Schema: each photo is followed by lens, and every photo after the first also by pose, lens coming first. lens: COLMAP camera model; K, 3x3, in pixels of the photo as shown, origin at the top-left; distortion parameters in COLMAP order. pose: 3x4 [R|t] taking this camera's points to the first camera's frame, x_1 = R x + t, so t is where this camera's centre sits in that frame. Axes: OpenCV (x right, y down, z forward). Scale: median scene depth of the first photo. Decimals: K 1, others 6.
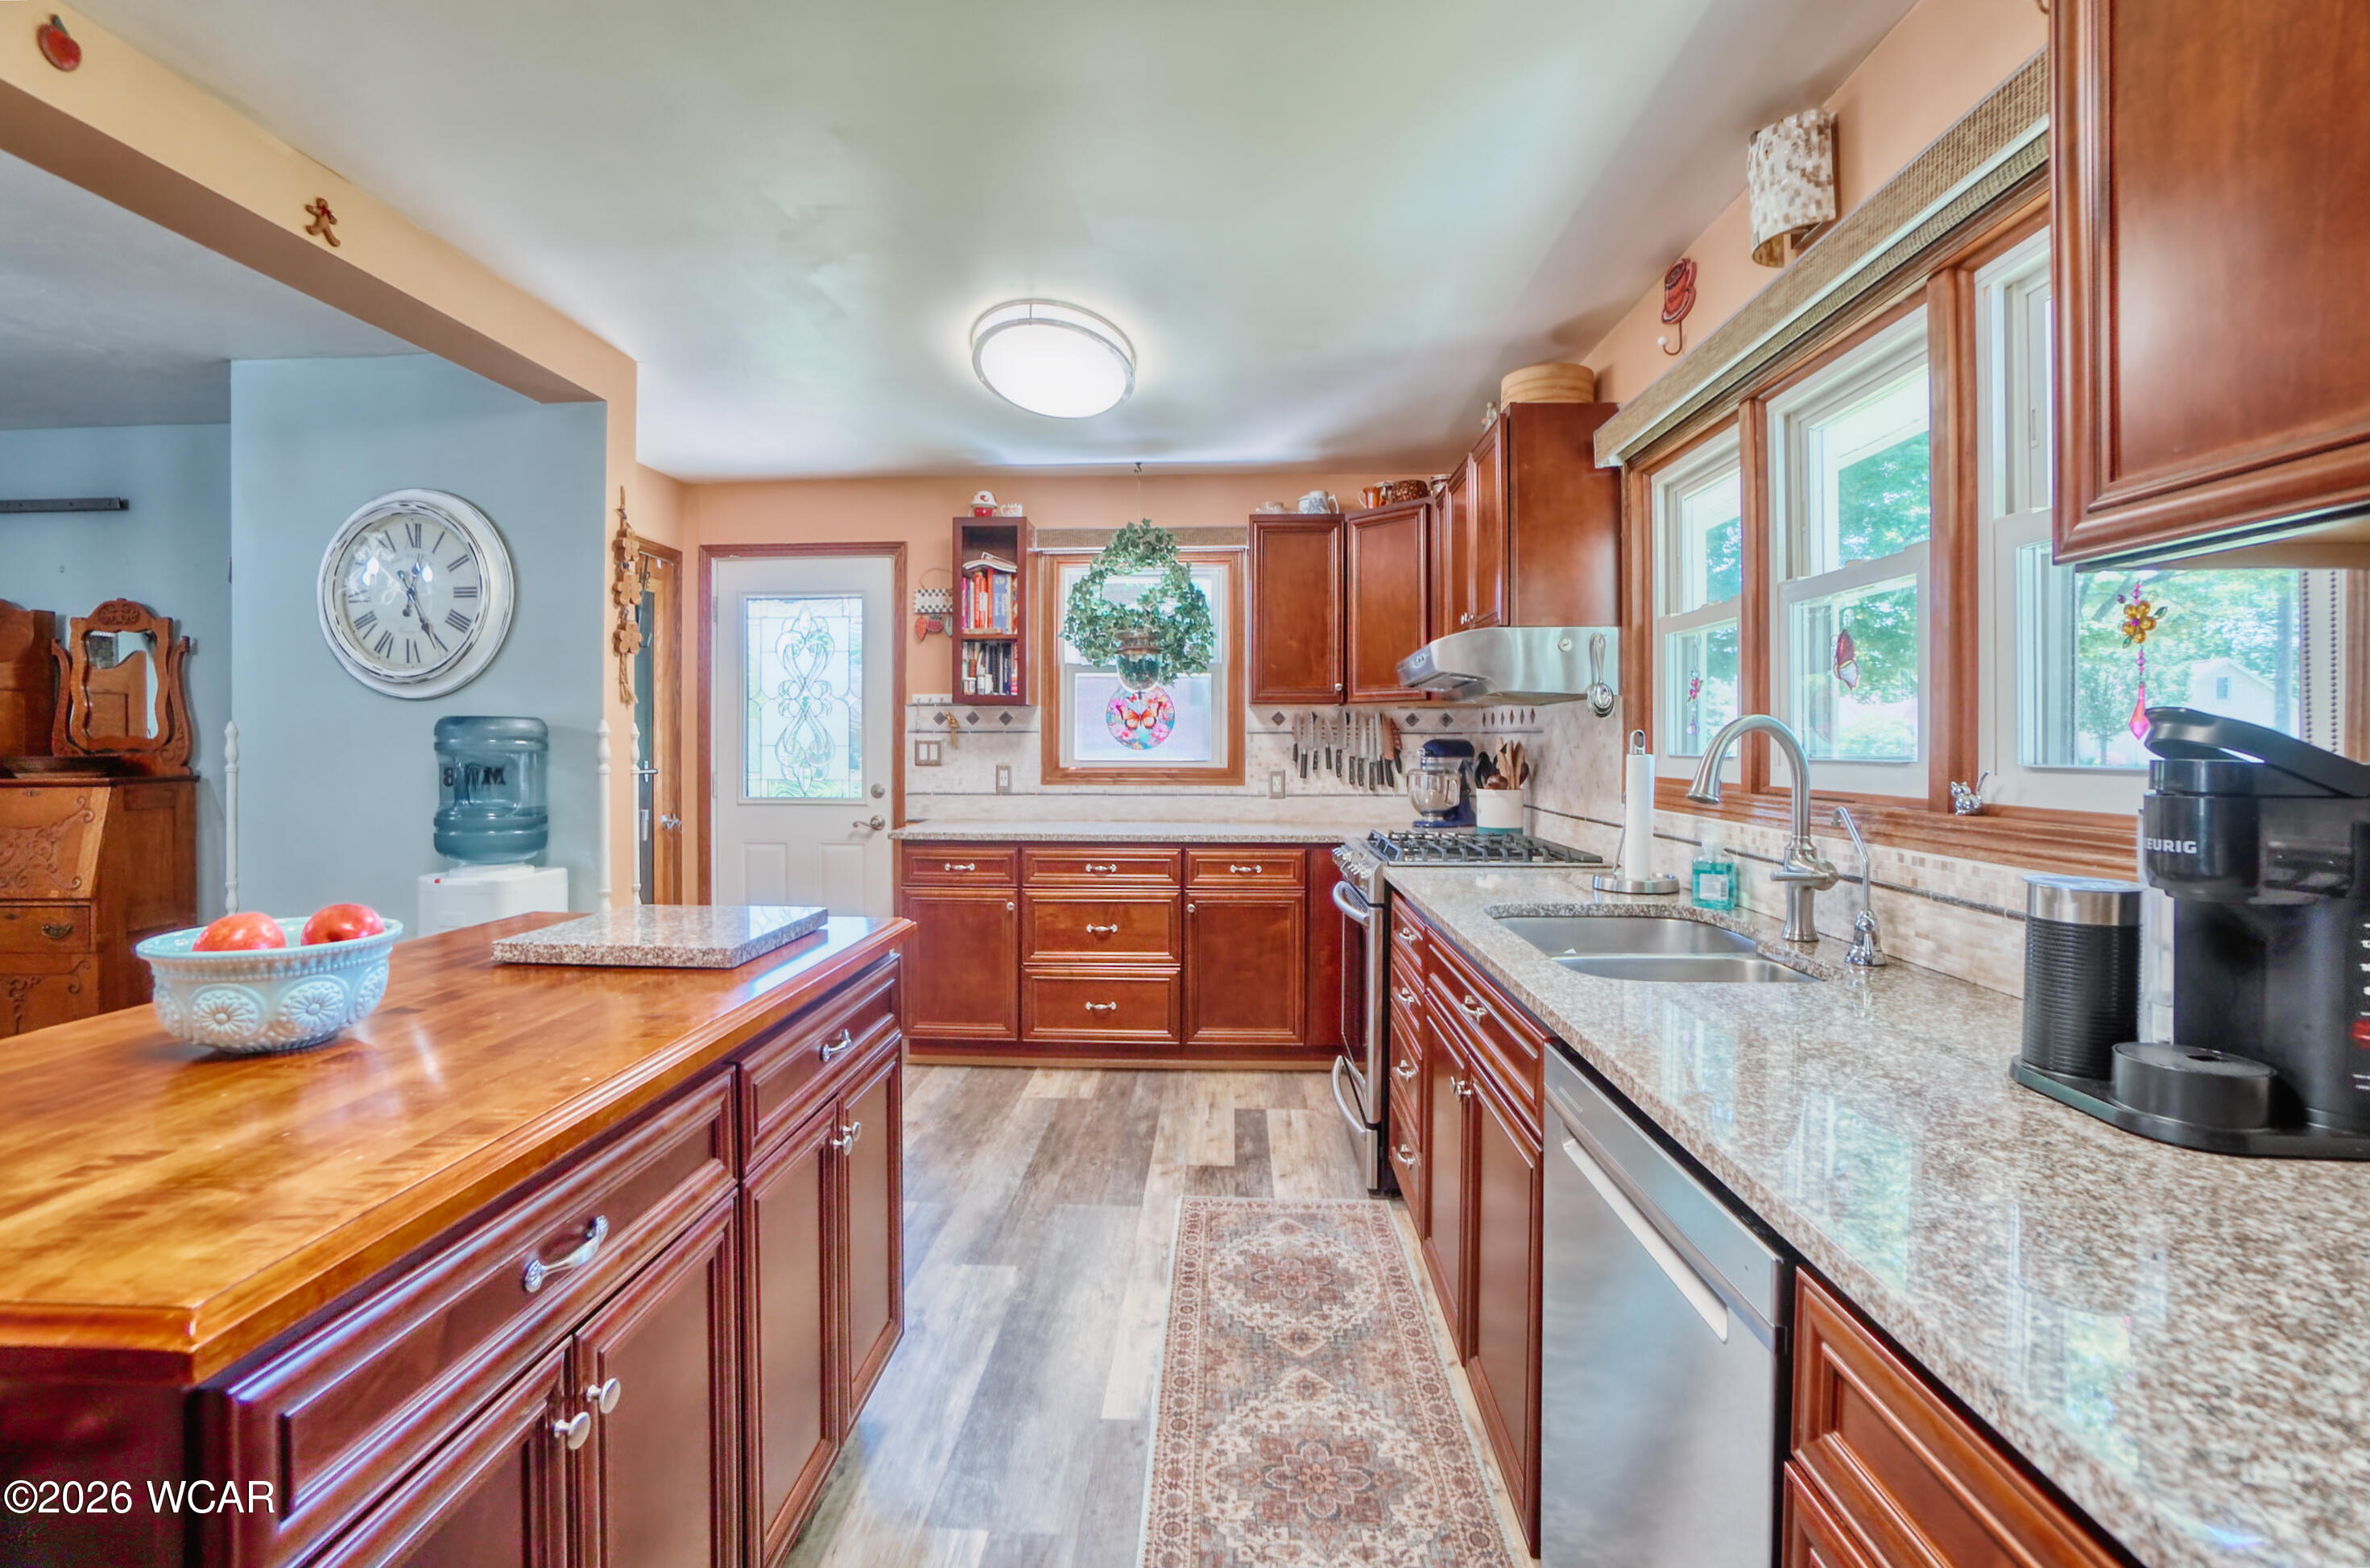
lens RADIAL K [[1061.8, 0, 1143.1], [0, 1061.8, 749.0], [0, 0, 1]] dist [-0.003170, 0.000084]
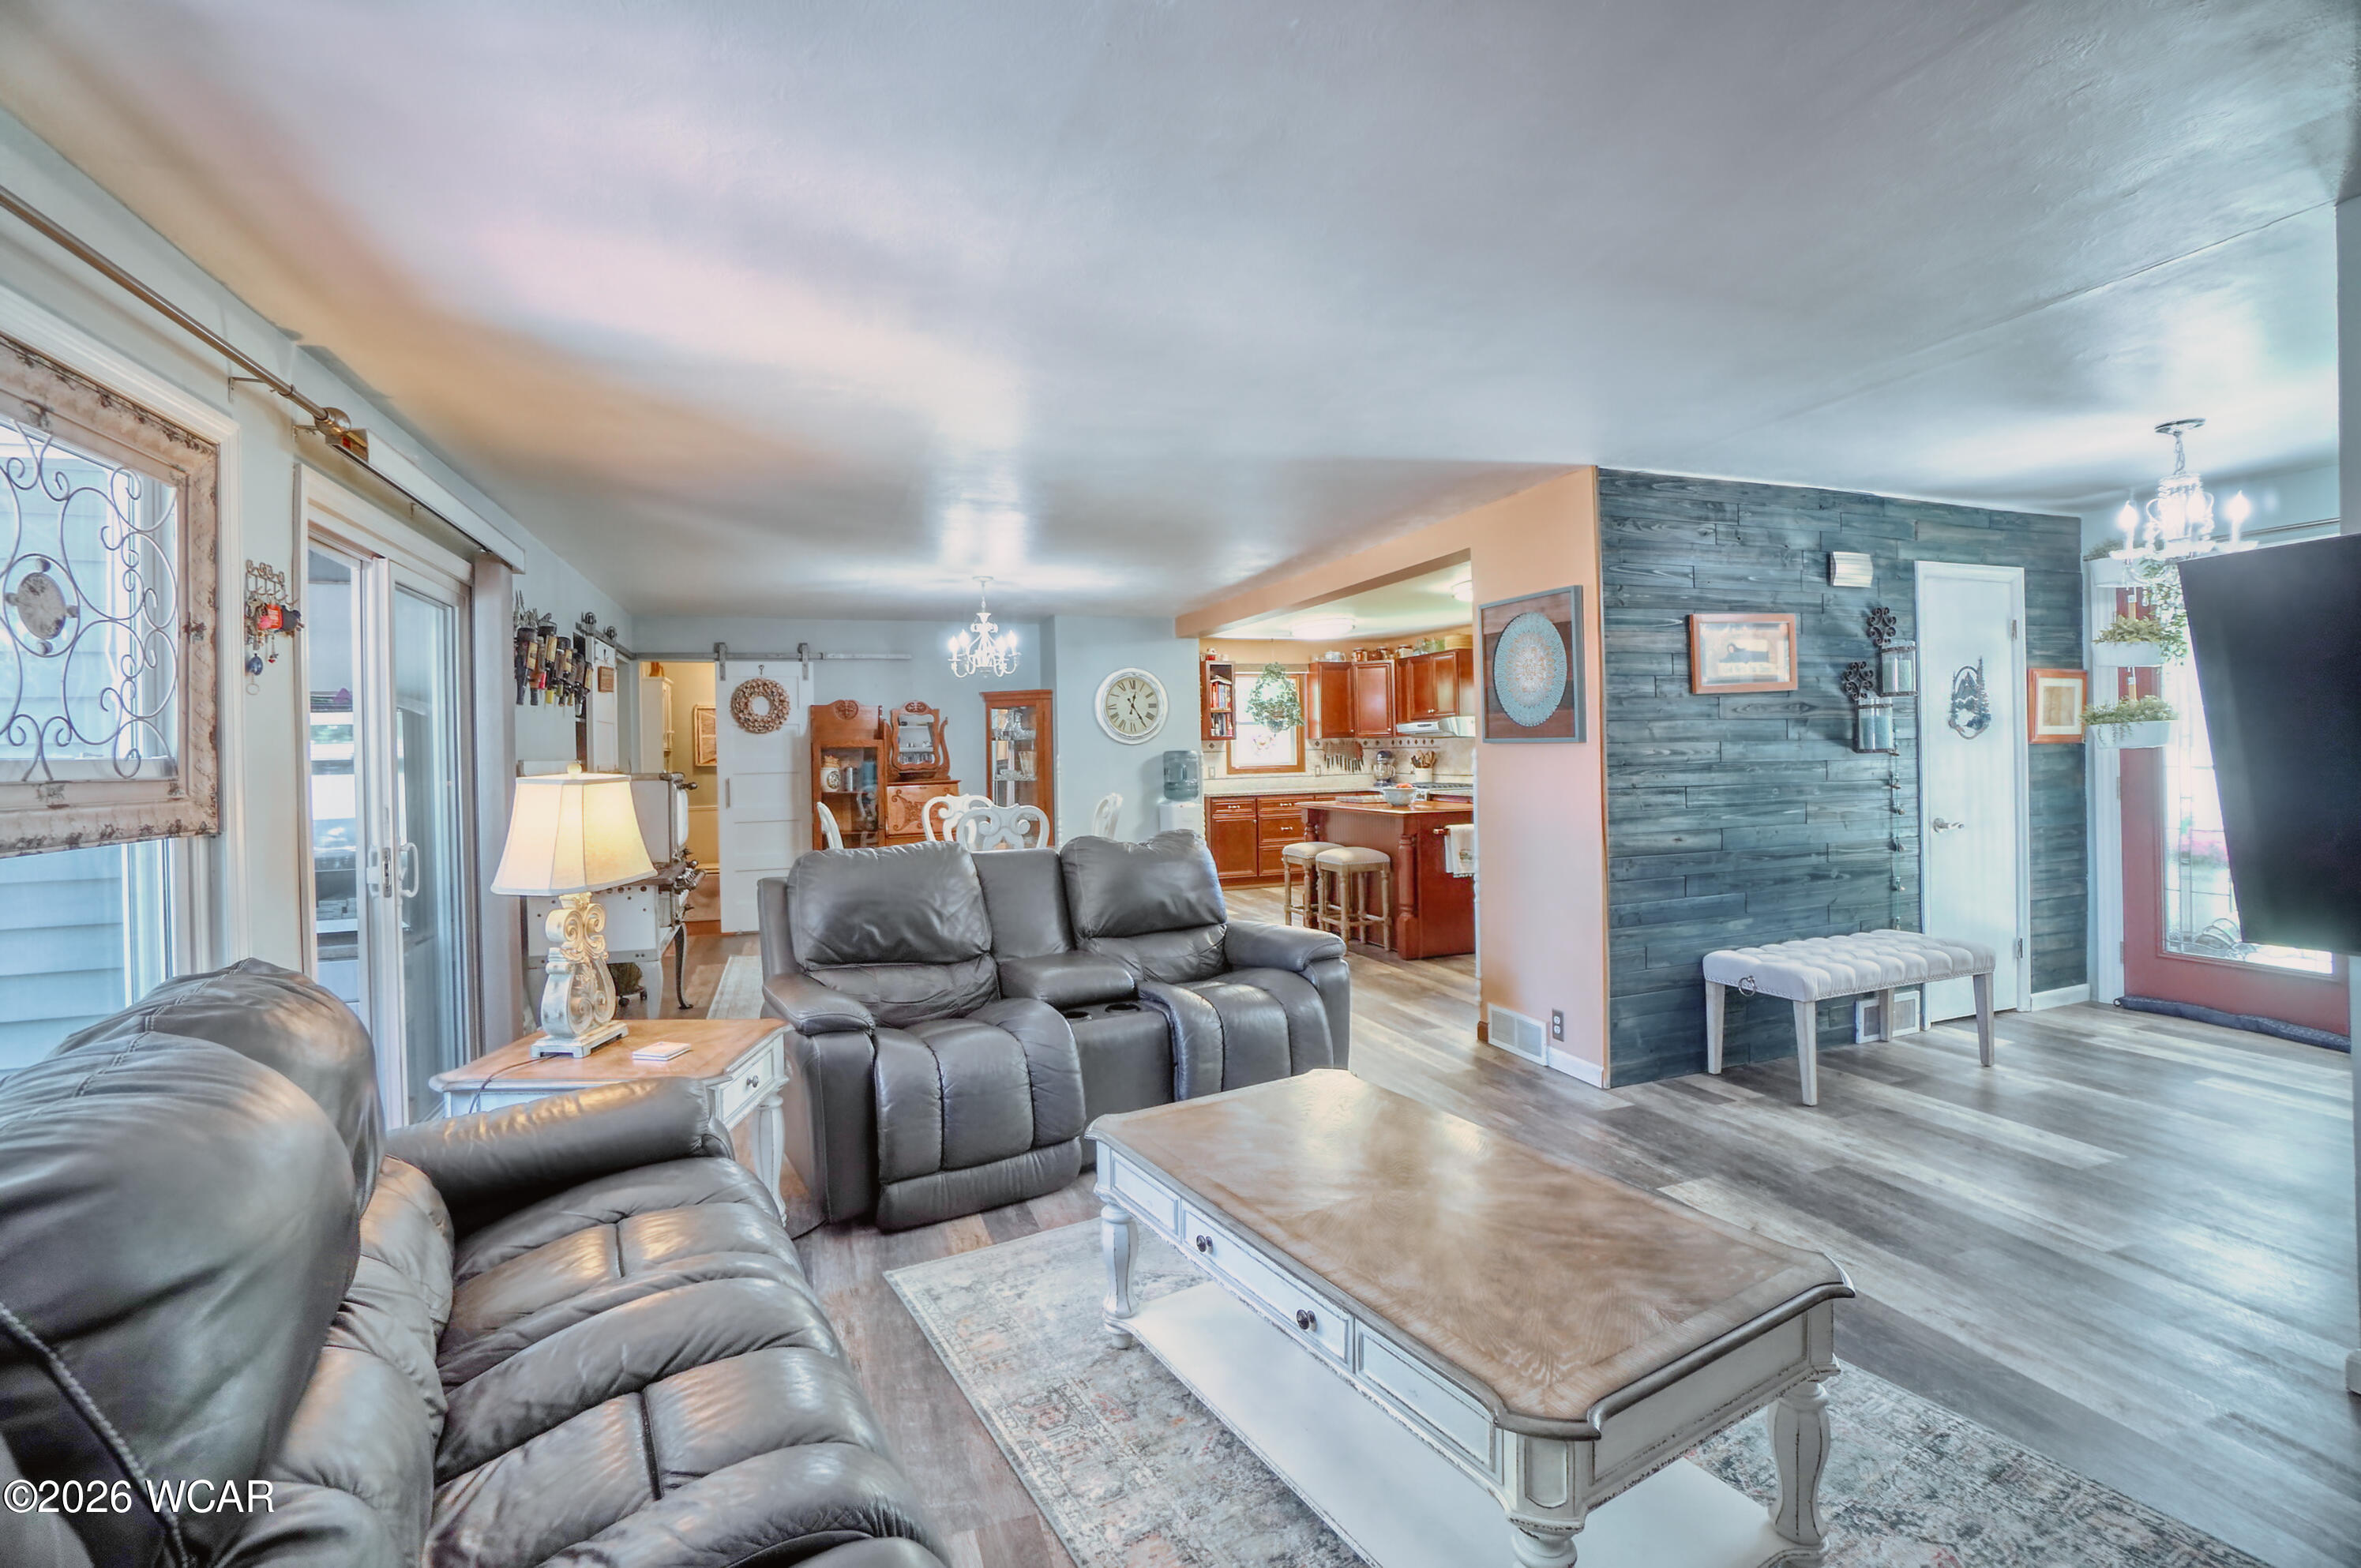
lens RADIAL K [[1057.6, 0, 1138.8], [0, 1057.6, 749.2], [0, 0, 1]] dist [-0.003170, 0.000084]
pose [[0.910233, -0.019615, 0.413633, -1.385569], [0.021848, 0.999761, -0.000669, -0.026265], [-0.413521, 0.009646, 0.910444, -1.133709]]
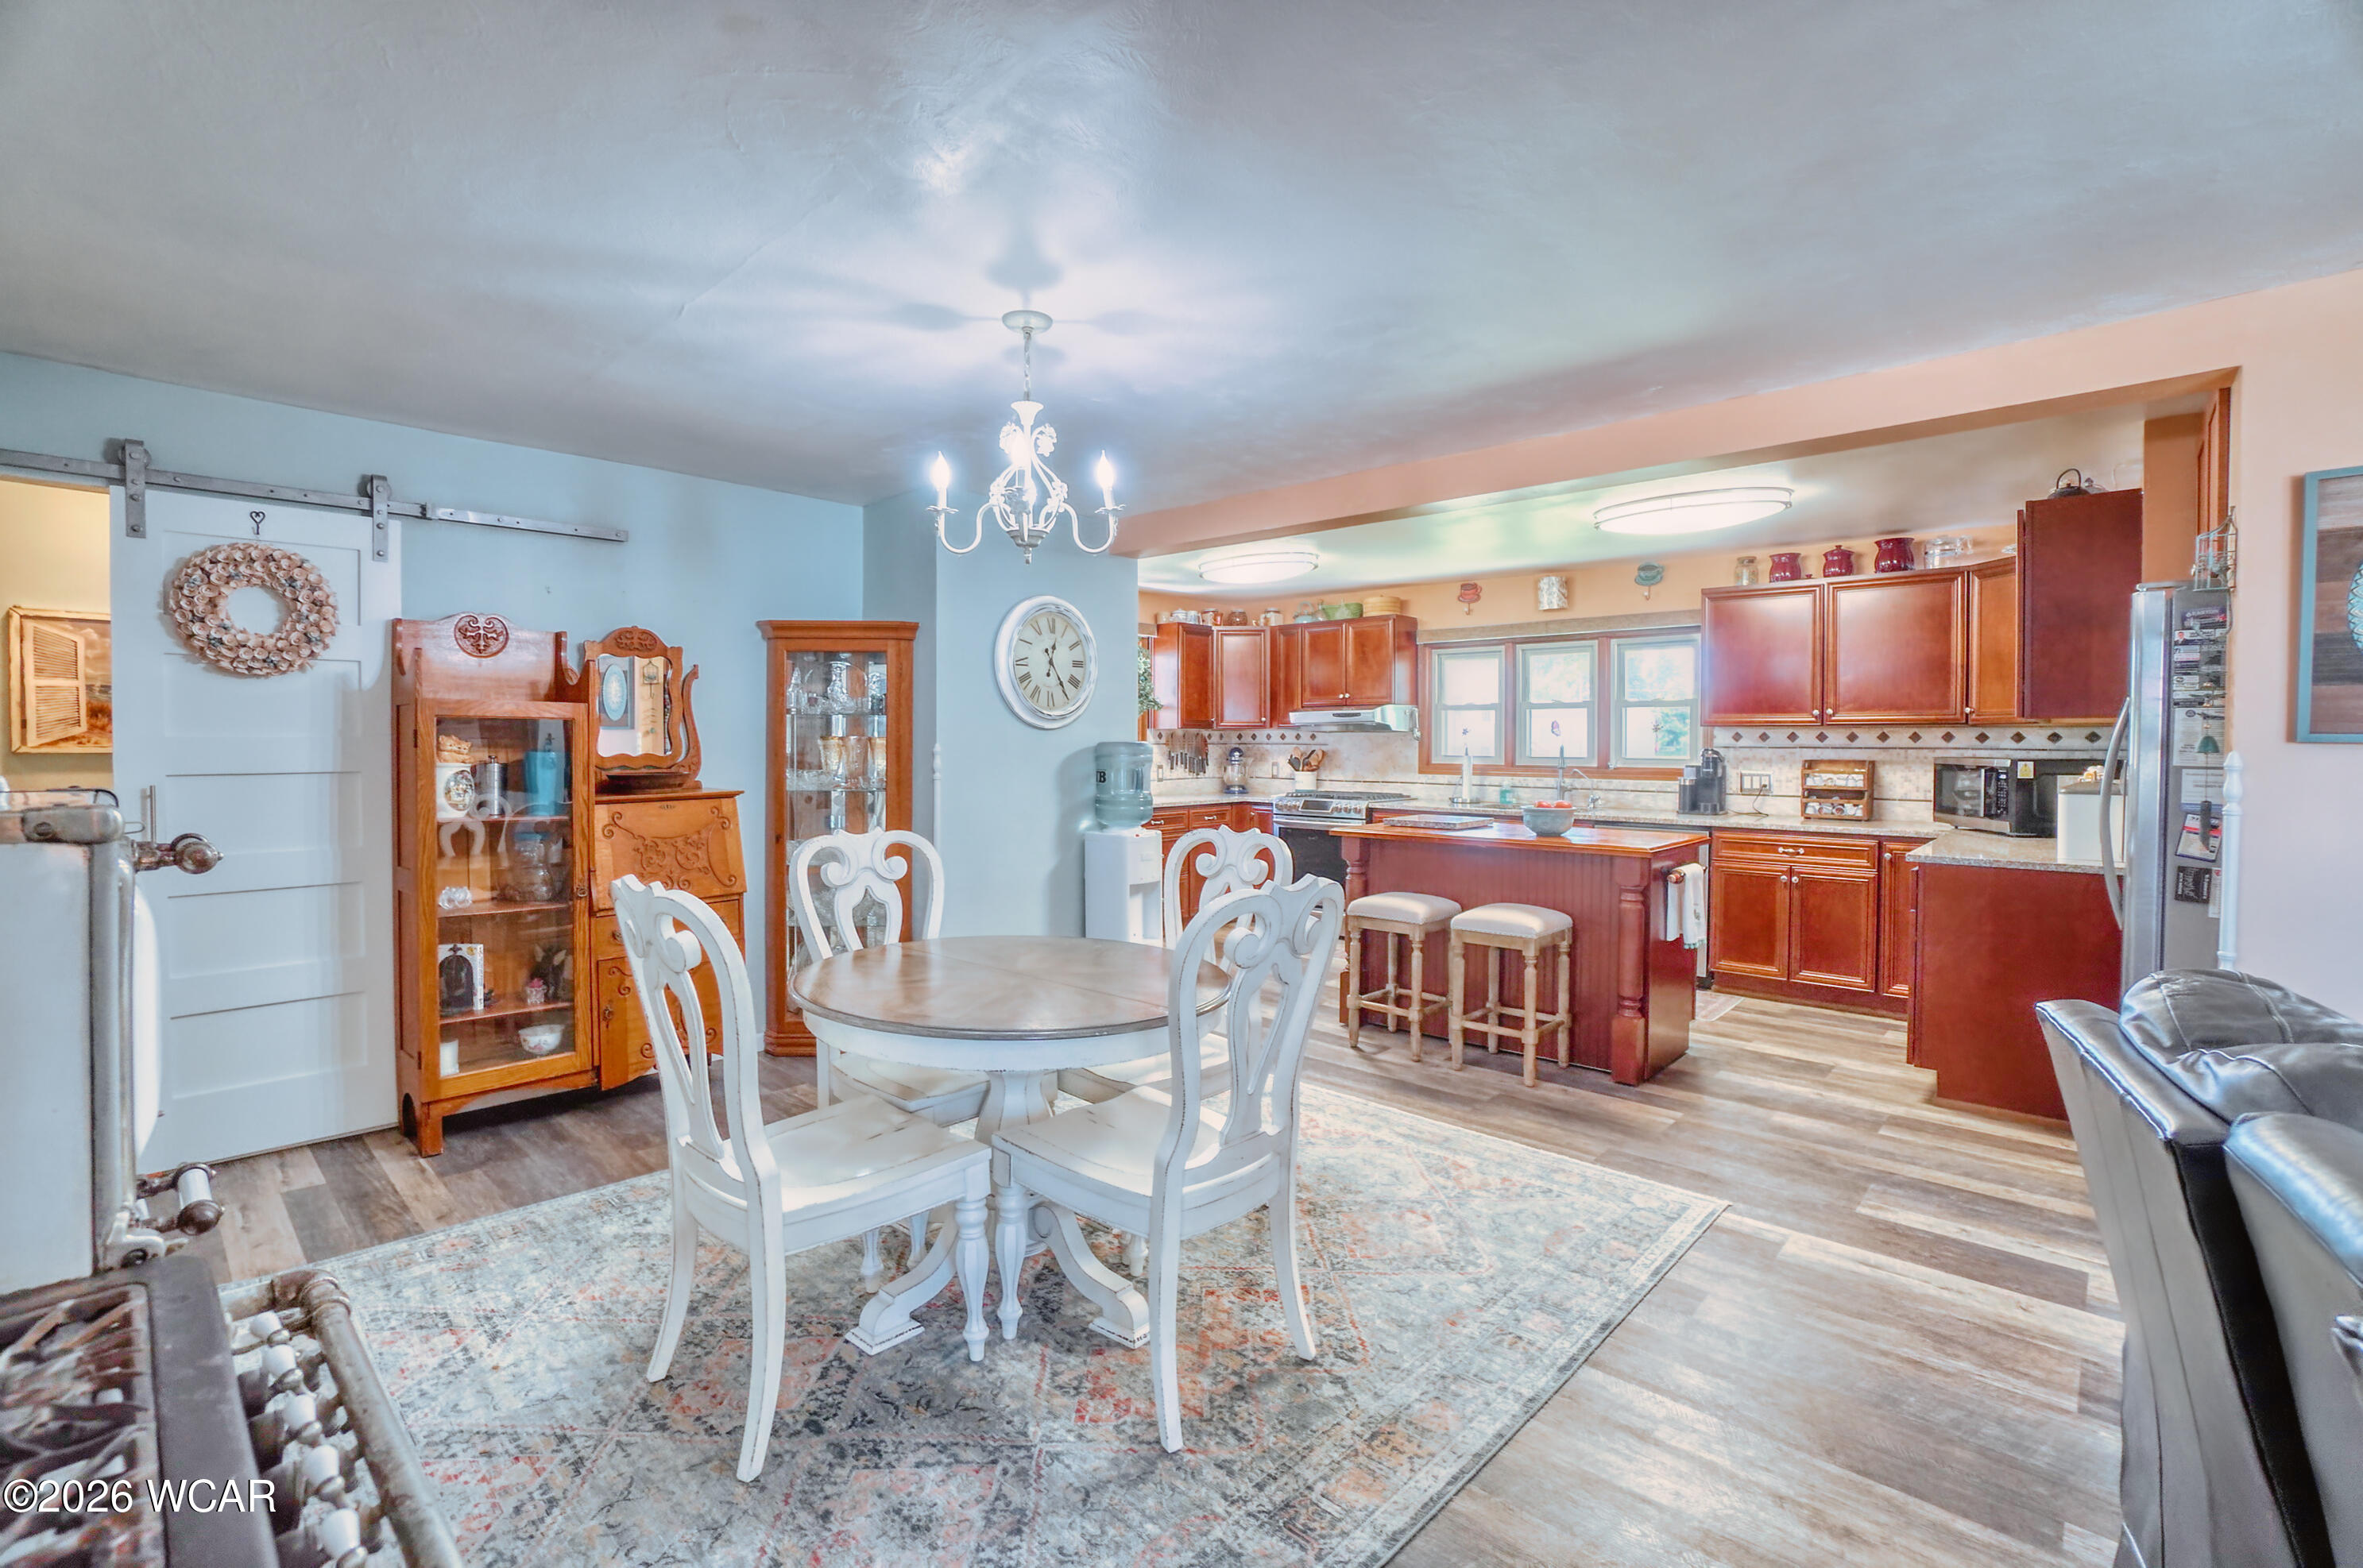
lens RADIAL K [[1058.5, 0, 1139.8], [0, 1058.5, 749.1], [0, 0, 1]] dist [-0.003170, 0.000084]
pose [[0.624202, -0.006961, 0.781232, -1.419306], [0.002178, 0.999972, 0.007170, -0.021917], [-0.781260, -0.002774, 0.624200, -0.068310]]
